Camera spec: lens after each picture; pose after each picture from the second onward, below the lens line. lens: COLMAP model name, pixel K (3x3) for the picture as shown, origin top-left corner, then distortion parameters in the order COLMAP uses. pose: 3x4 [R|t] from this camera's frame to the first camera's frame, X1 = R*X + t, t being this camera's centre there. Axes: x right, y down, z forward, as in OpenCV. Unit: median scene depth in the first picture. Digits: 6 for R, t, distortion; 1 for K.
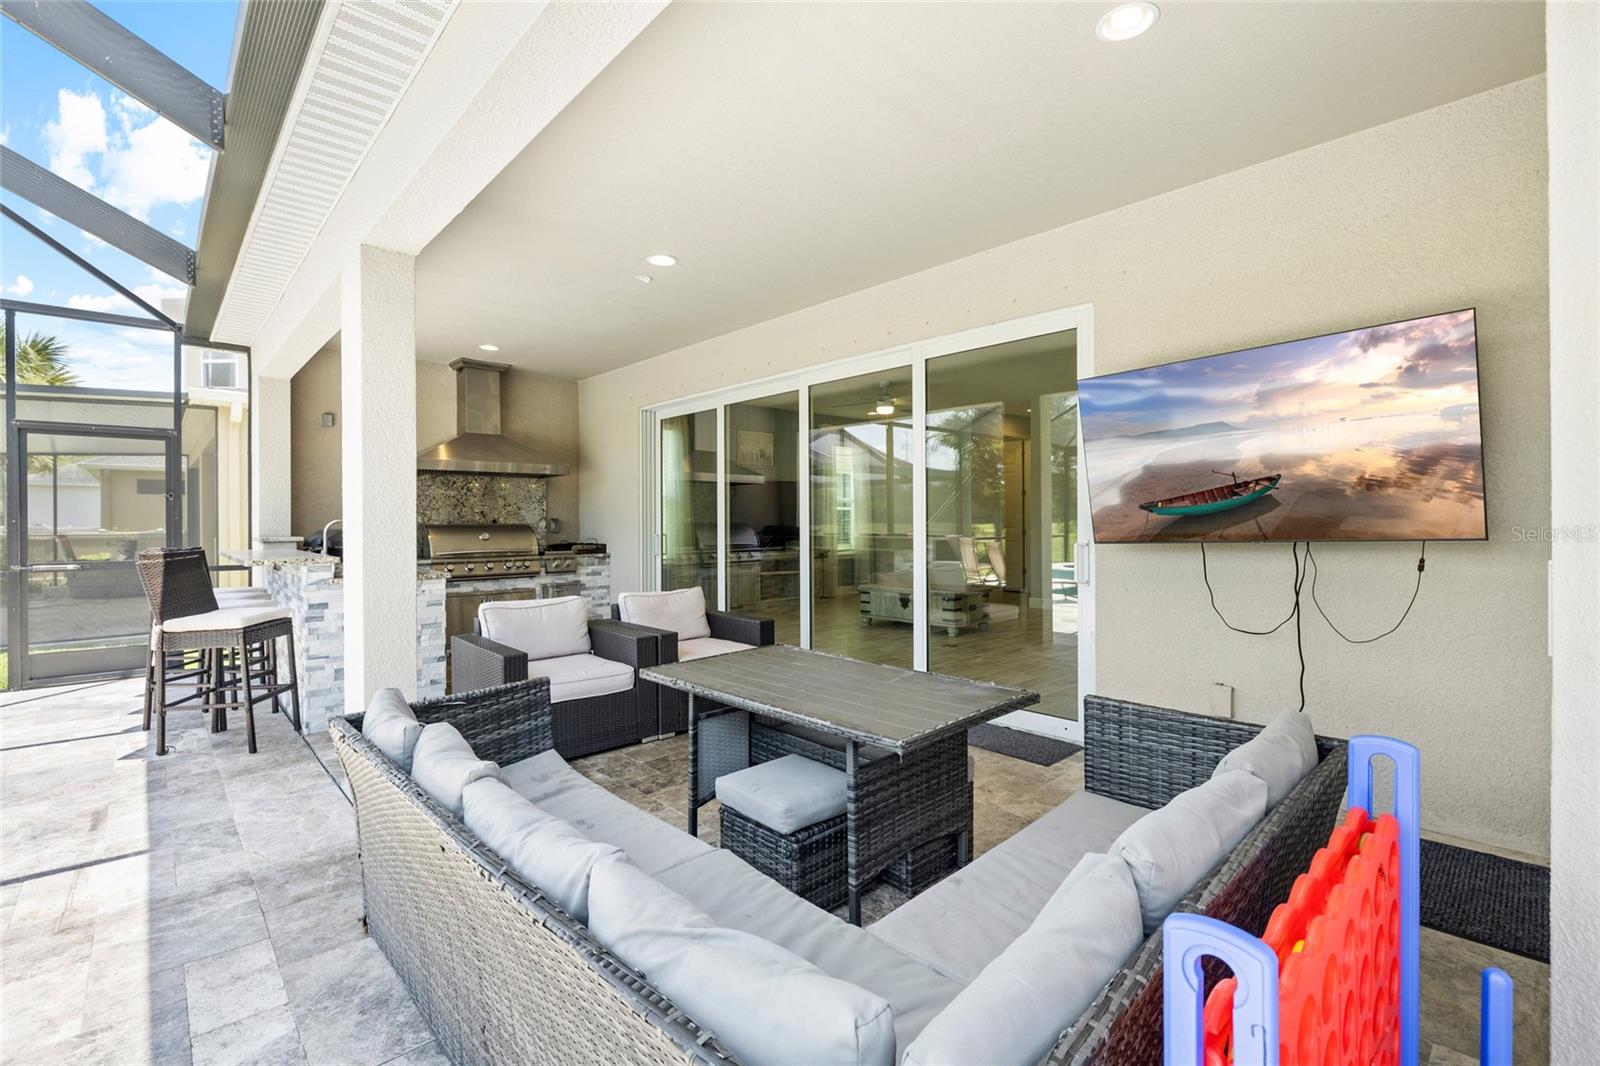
lens RADIAL K [[723.1, 0, 802.5], [0, 723.1, 513.3], [0, 0, 1]] dist [-0.004872, -0.000115]
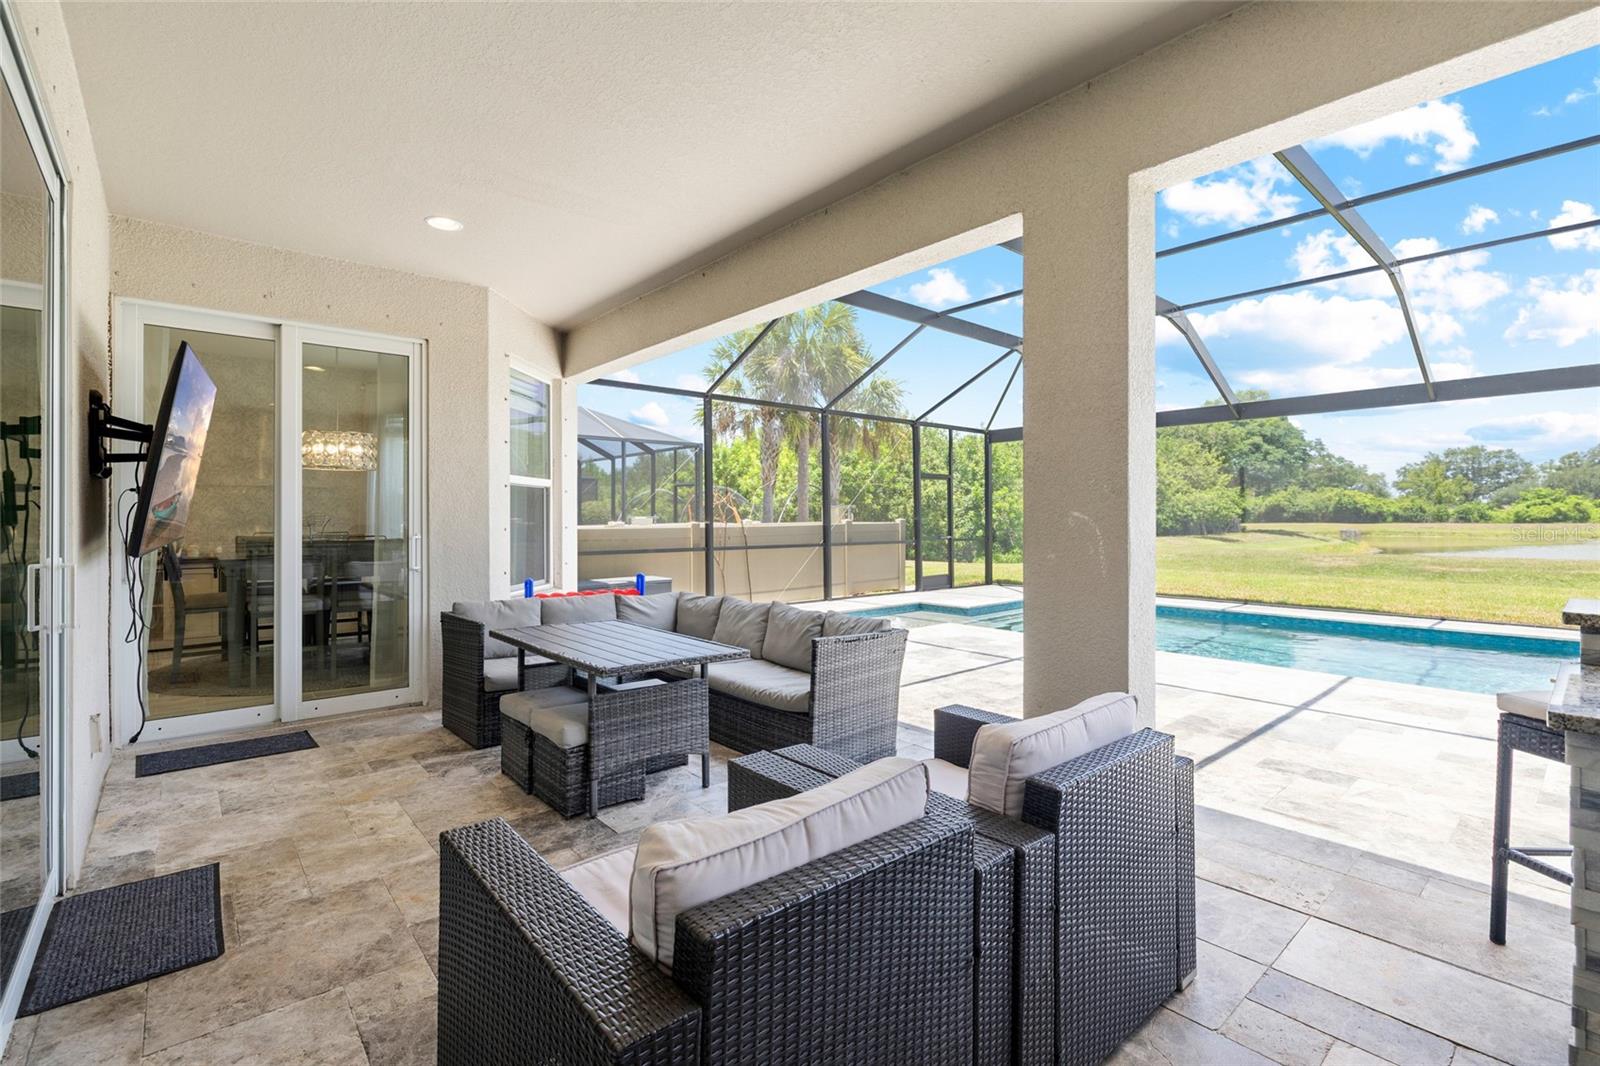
lens RADIAL K [[716.7, 0, 795.7], [0, 716.7, 523.2], [0, 0, 1]] dist [-0.009472, 0.000127]
pose [[-0.999465, 0.006647, 0.032031, -0.156582], [0.006576, 0.999976, -0.002325, 0.006910], [-0.032046, -0.002113, -0.999484, 0.981166]]
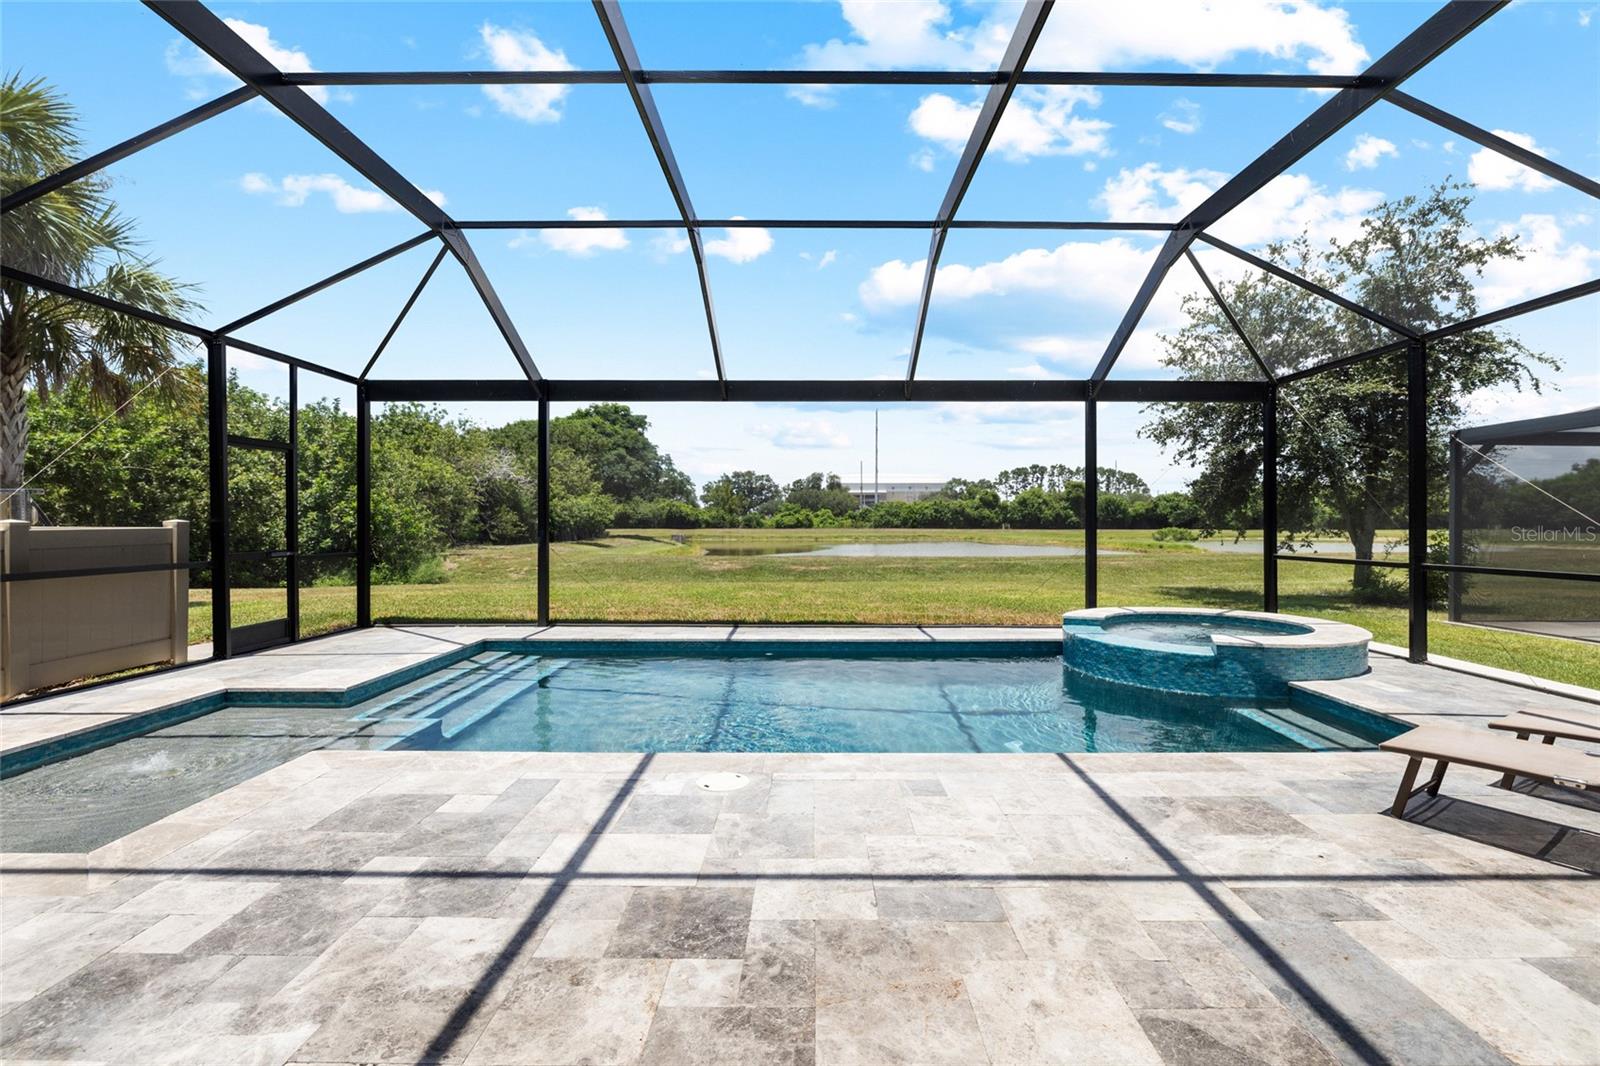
lens RADIAL K [[721.5, 0, 811.2], [0, 721.5, 522.0], [0, 0, 1]] dist [-0.002006, -0.000387]
pose [[-0.676470, 0.001612, -0.736469, -0.239494], [0.008471, 0.999948, -0.005592, 0.008471], [0.736422, -0.010021, -0.676449, 0.335729]]
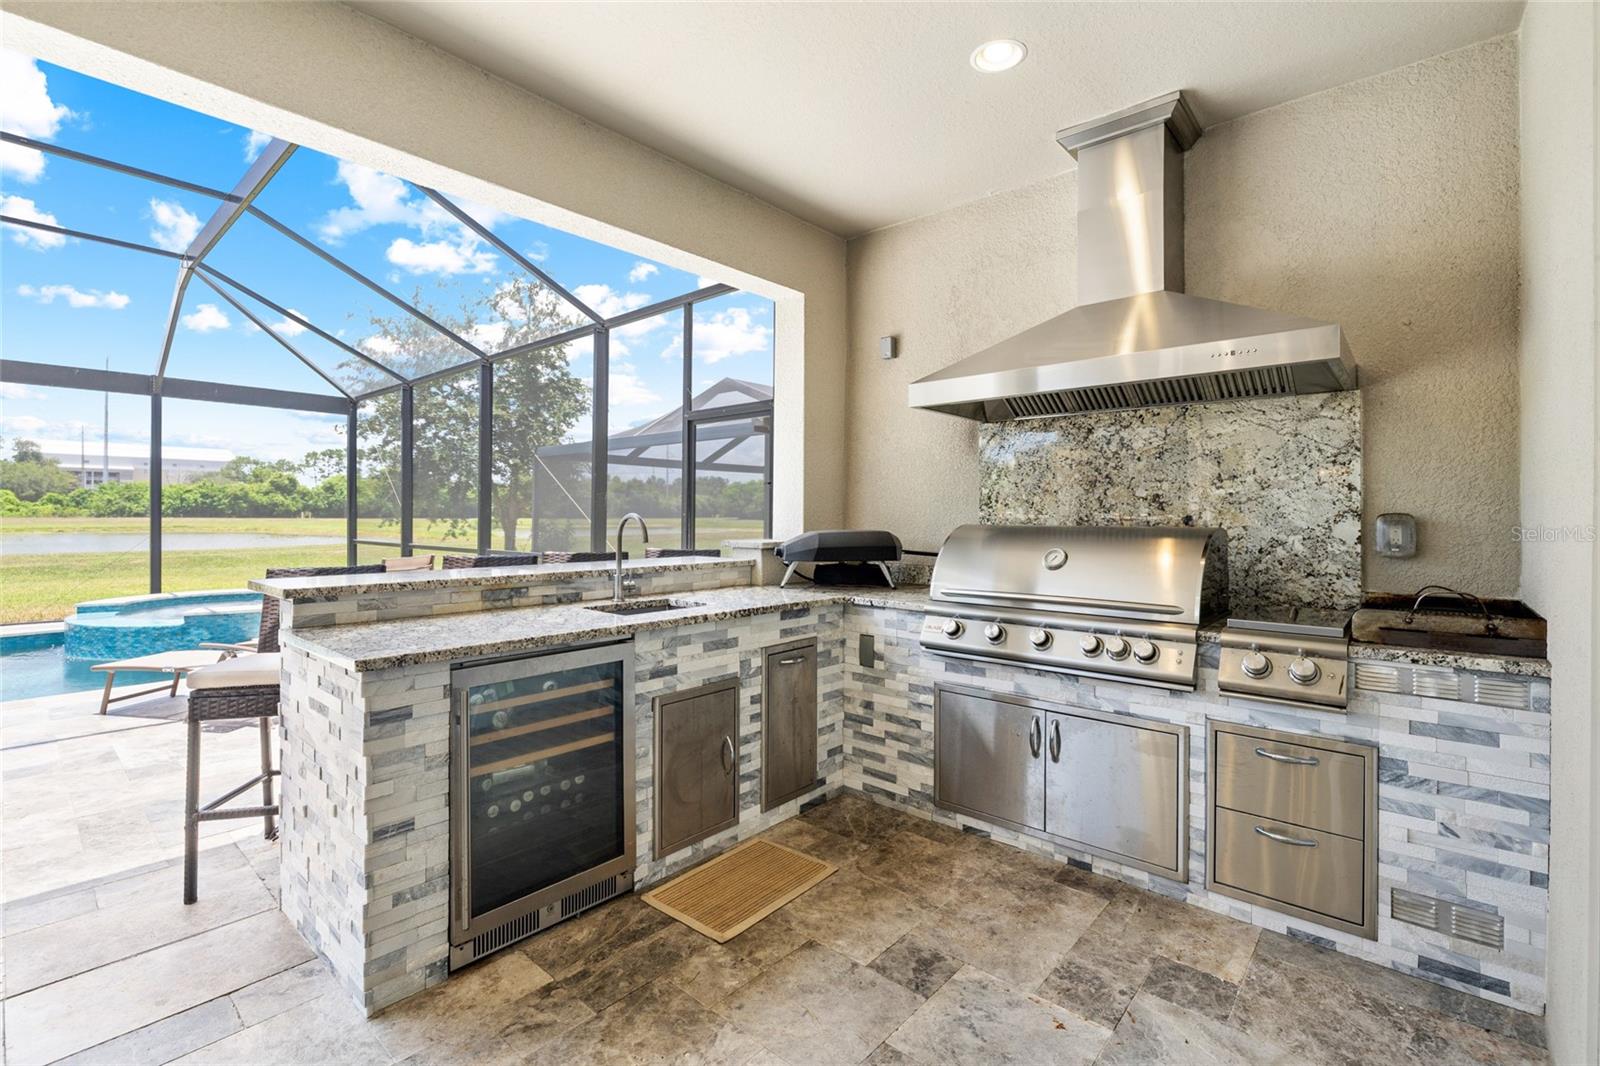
lens RADIAL K [[716.1, 0, 800.7], [0, 716.1, 517.0], [0, 0, 1]] dist [-0.003682, -0.000514]
pose [[0.105476, 0.007750, -0.994392, -0.080163], [0.003358, 0.999961, 0.008149, 0.006960], [0.994416, -0.004198, 0.105446, 0.907878]]
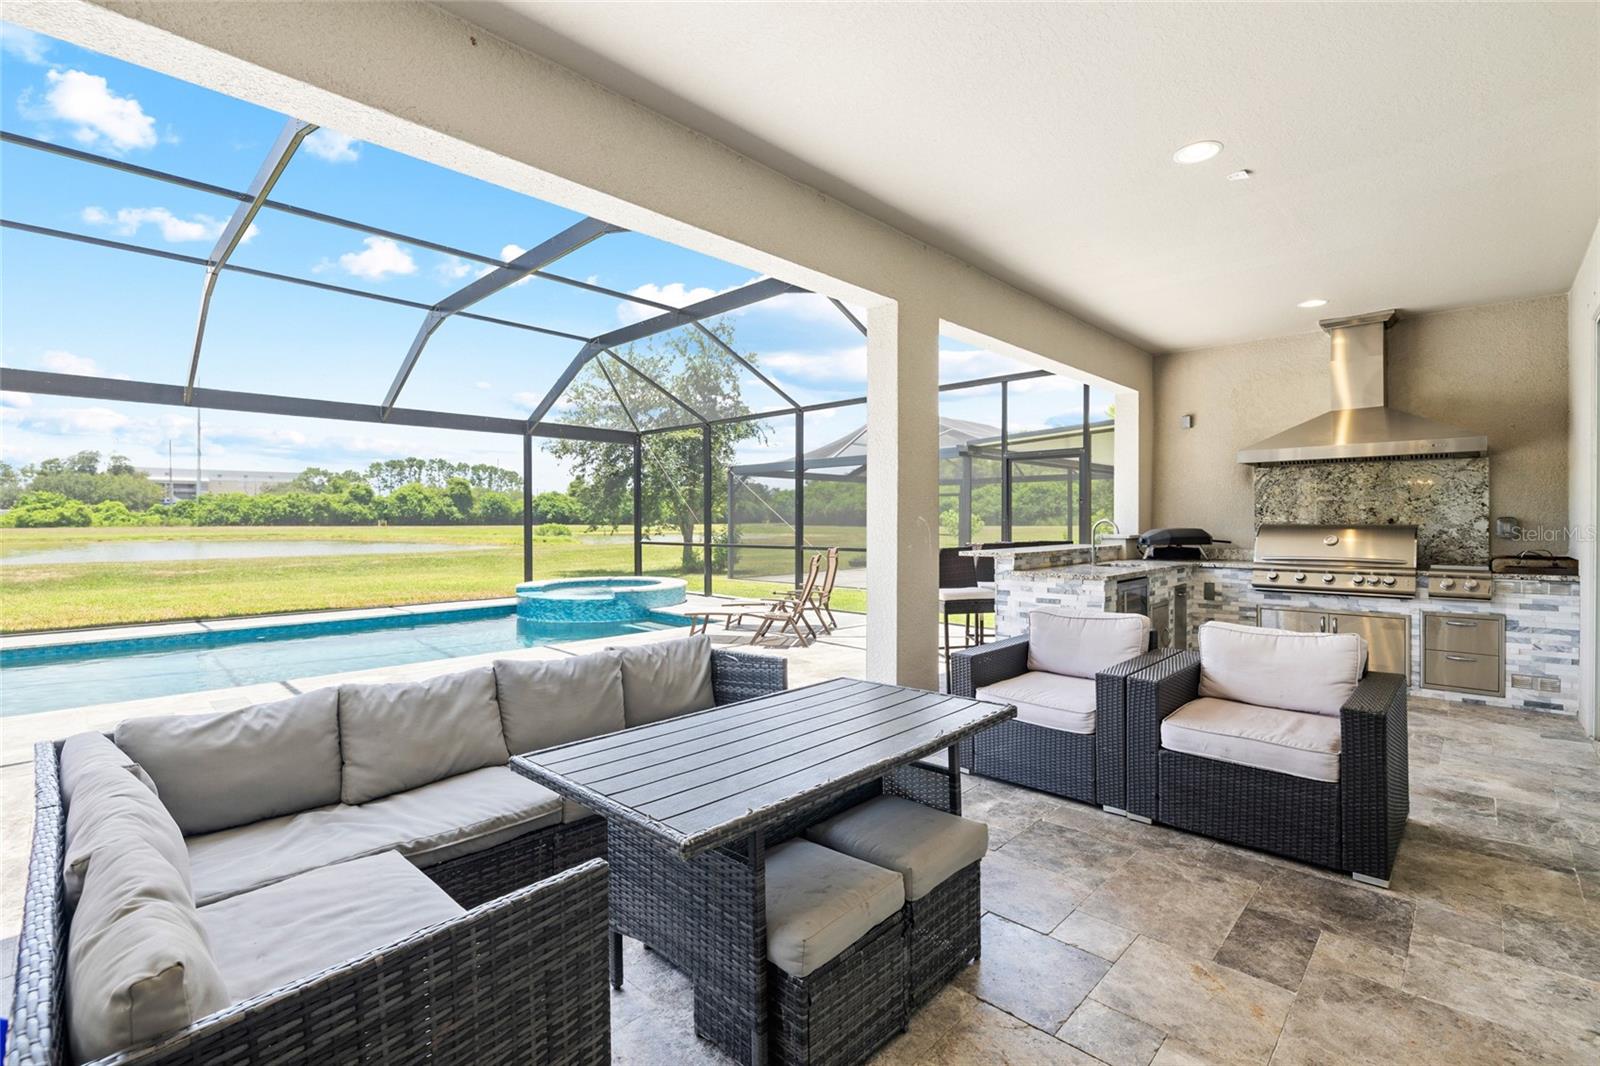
lens RADIAL K [[712.8, 0, 798.9], [0, 712.8, 525.8], [0, 0, 1]] dist [-0.005214, 0.000207]
pose [[0.060101, 0.012556, -0.998113, 0.332603], [0.010212, 0.999861, 0.013193, 0.000103], [0.998140, -0.010986, 0.059965, 0.408890]]
